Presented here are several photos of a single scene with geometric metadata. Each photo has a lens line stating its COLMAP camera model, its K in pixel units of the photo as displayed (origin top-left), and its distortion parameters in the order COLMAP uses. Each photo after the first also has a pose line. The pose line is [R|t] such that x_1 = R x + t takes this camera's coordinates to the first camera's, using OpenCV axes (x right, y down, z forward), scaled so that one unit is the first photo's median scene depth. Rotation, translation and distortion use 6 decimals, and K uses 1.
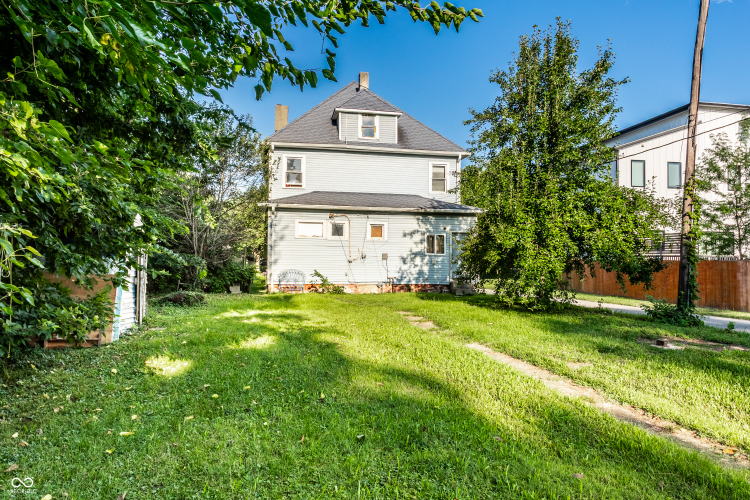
lens RADIAL K [[354.7, 0, 375.0], [0, 354.7, 250.0], [0, 0, 1]] dist [-0.000914, 0.000054]
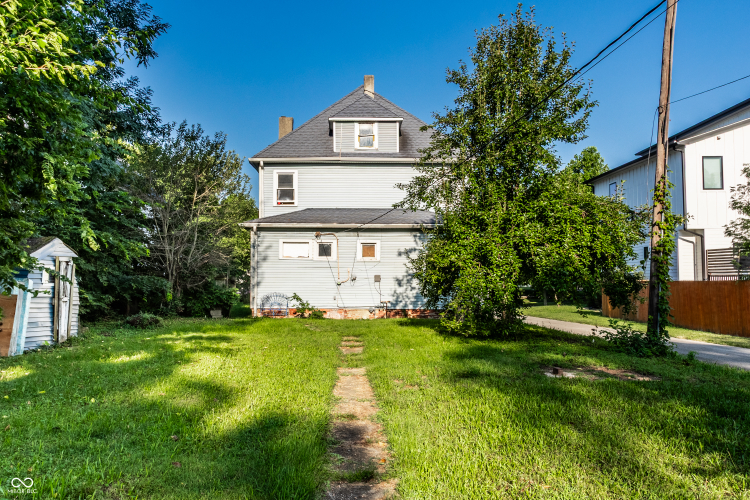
lens RADIAL K [[402.6, 0, 362.0], [0, 402.6, 265.7], [0, 0, 1]] dist [-0.000746, -0.000740]
pose [[0.989304, -0.012118, -0.145364, 0.139651], [0.009751, 0.999808, -0.016982, 0.003375], [0.145542, 0.015383, 0.989232, -0.019931]]
